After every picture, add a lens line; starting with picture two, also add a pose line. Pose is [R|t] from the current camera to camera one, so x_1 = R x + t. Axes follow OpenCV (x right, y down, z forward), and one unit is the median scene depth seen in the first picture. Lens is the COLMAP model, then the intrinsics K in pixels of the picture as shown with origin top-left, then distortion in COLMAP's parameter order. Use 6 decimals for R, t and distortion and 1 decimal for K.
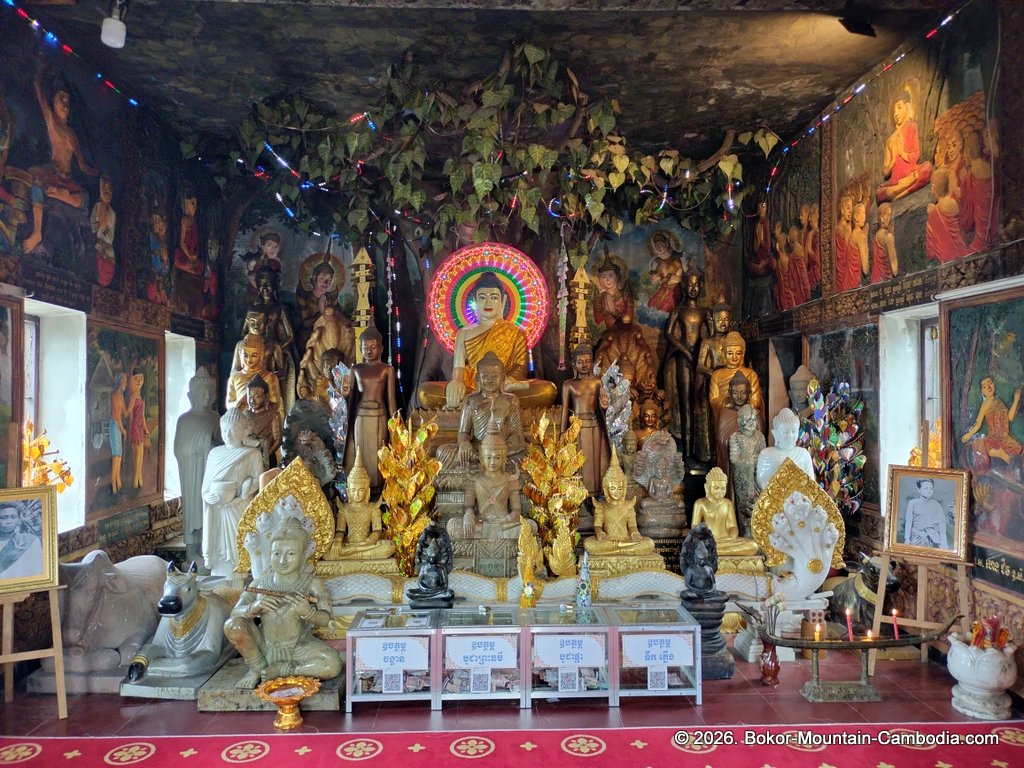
lens RADIAL K [[752.1, 0, 512.1], [0, 752.1, 389.5], [0, 0, 1]] dist [0.032567, -0.041031]
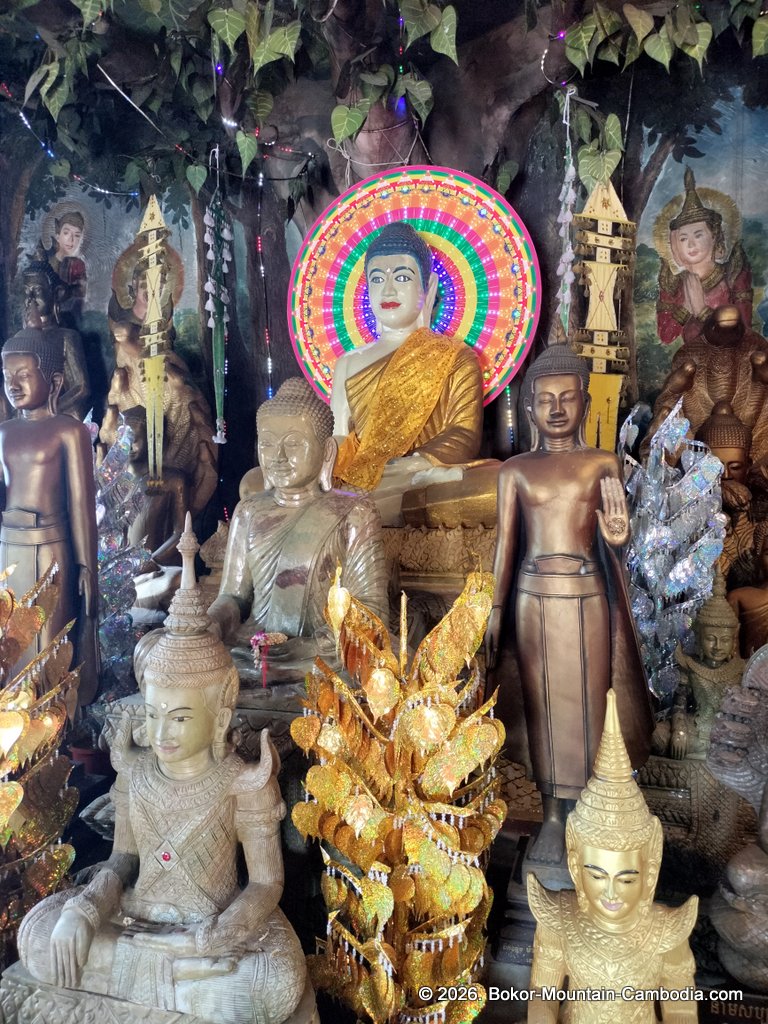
lens RADIAL K [[752.1, 0, 388.9], [0, 752.1, 514.8], [0, 0, 1]] dist [0.032567, -0.041031]
pose [[0.951537, 0.017923, -0.307012, 0.104484], [-0.005082, 0.999080, 0.042573, 0.000428], [0.307492, -0.038950, 0.950753, 0.541640]]
